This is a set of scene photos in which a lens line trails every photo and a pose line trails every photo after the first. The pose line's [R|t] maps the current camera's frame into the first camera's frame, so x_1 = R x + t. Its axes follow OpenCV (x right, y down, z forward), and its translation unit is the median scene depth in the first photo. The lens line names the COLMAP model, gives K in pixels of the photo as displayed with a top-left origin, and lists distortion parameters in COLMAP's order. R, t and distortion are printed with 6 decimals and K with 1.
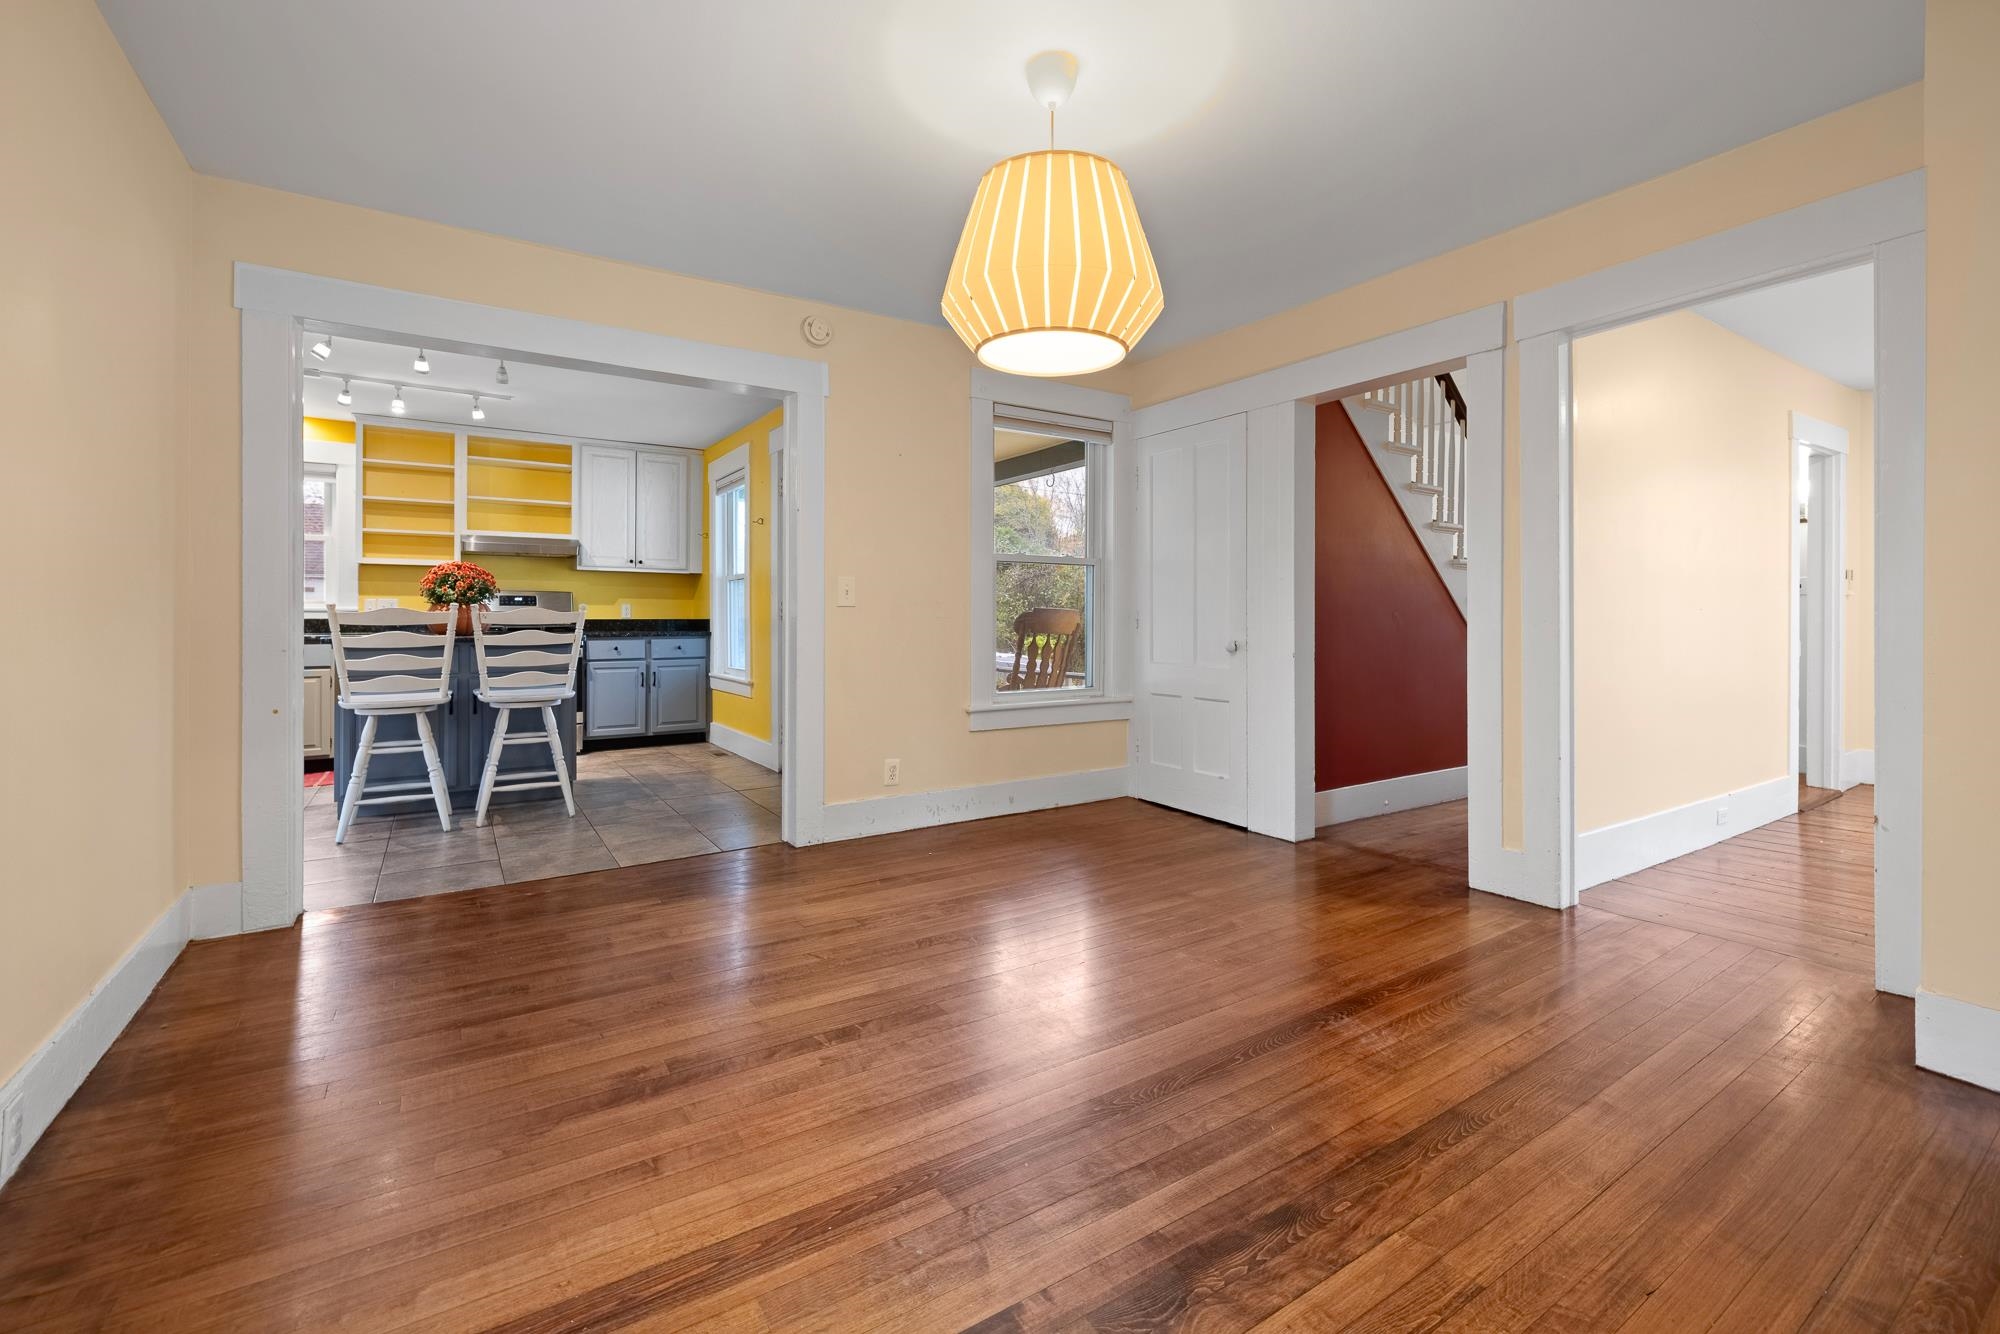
lens RADIAL K [[852.0, 0, 994.6], [0, 852.0, 616.0], [0, 0, 1]] dist [-0.000589, -0.000050]
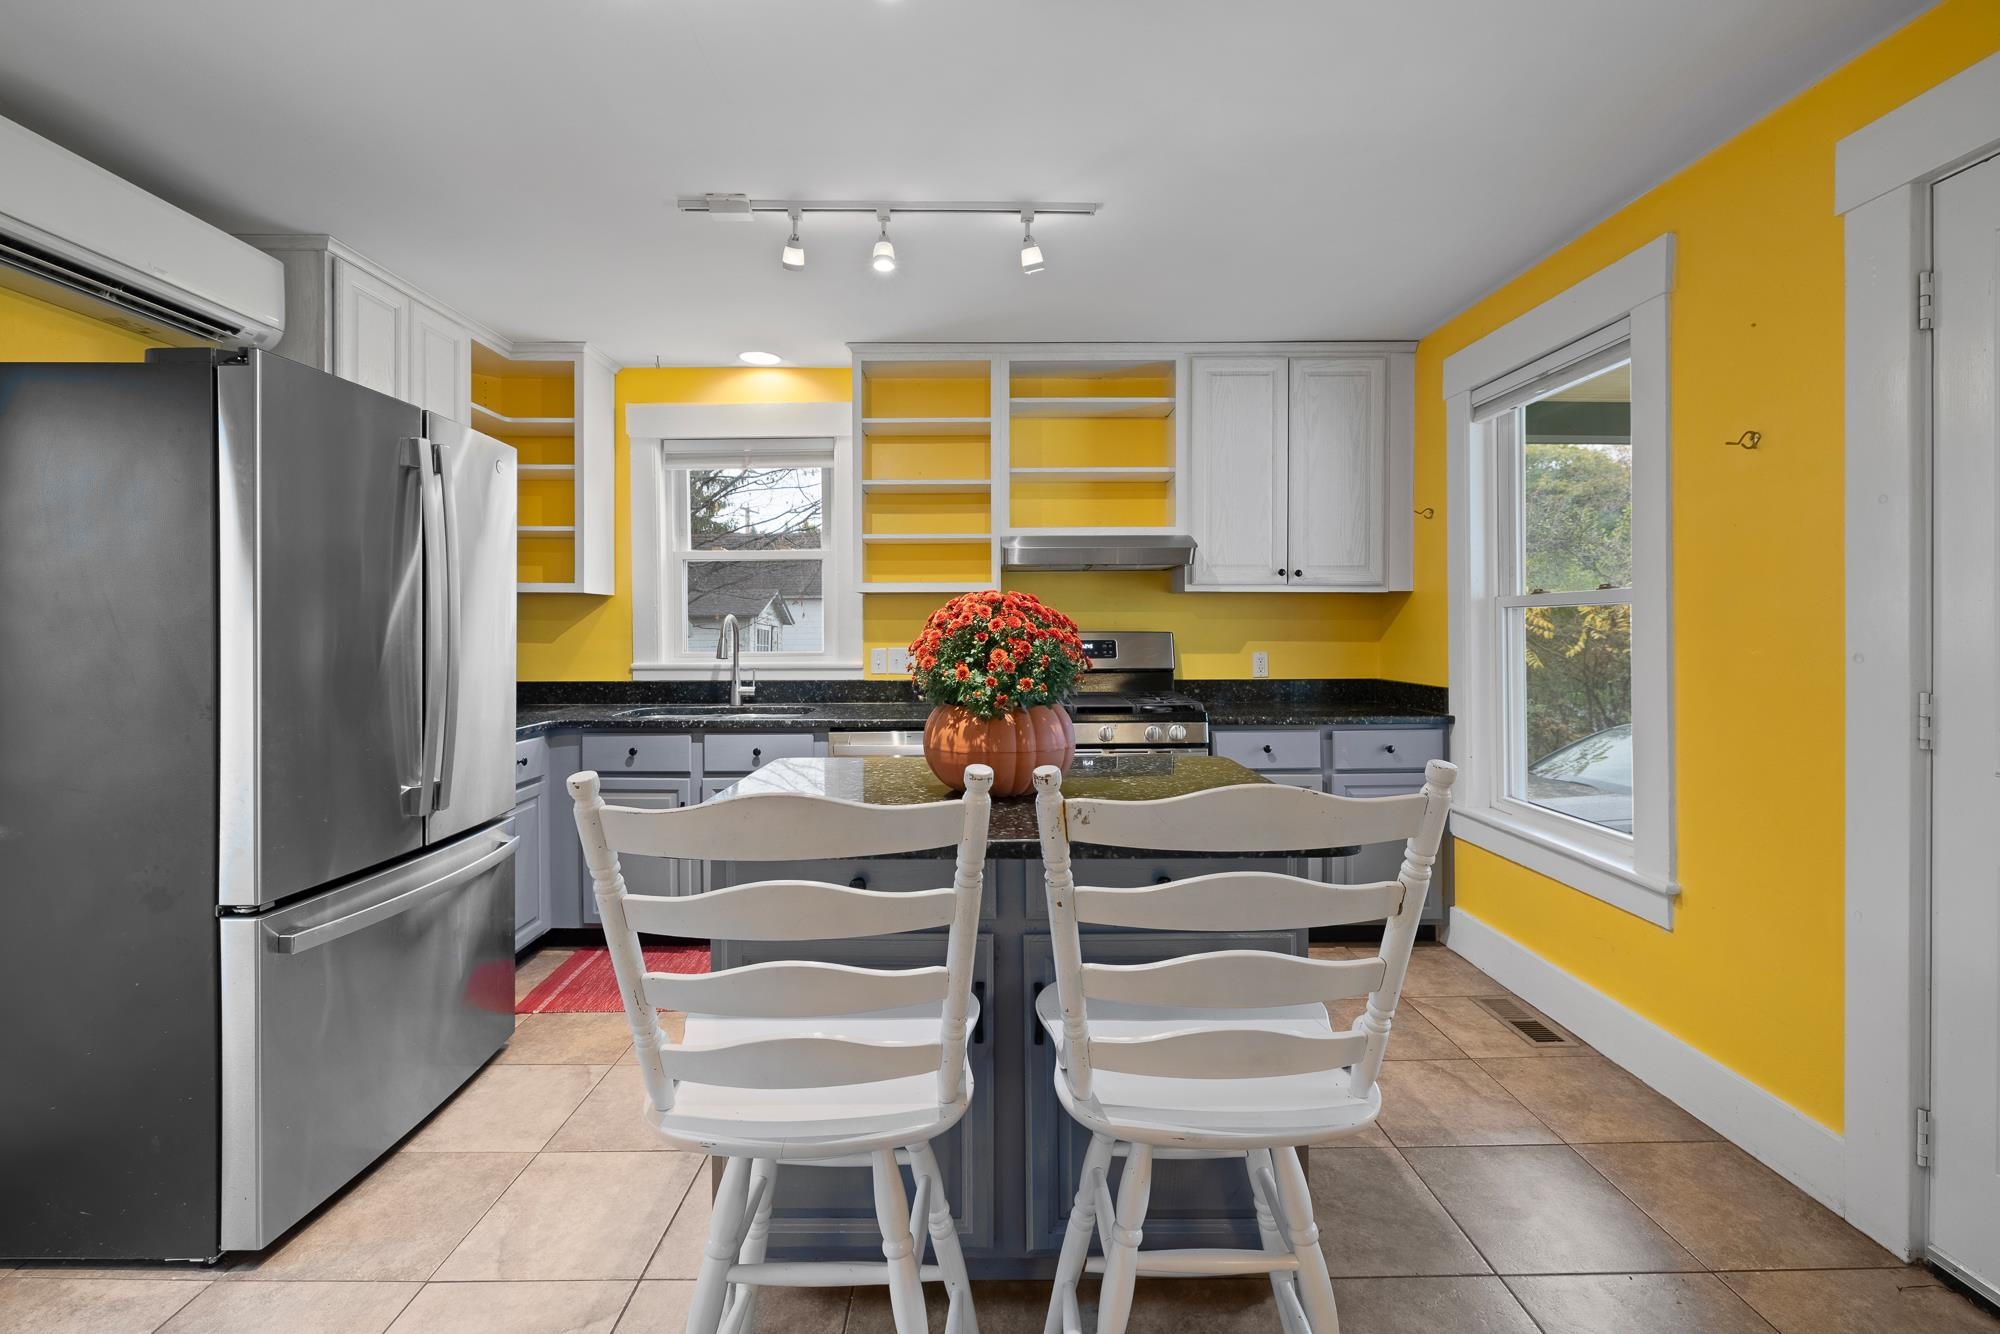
lens RADIAL K [[866.7, 0, 988.8], [0, 866.7, 632.7], [0, 0, 1]] dist [-0.000195, -0.000167]
pose [[0.839340, -0.000145, -0.543606, -0.403580], [0.006018, 0.999941, 0.009026, -0.046633], [0.543573, -0.010847, 0.839292, 0.644871]]
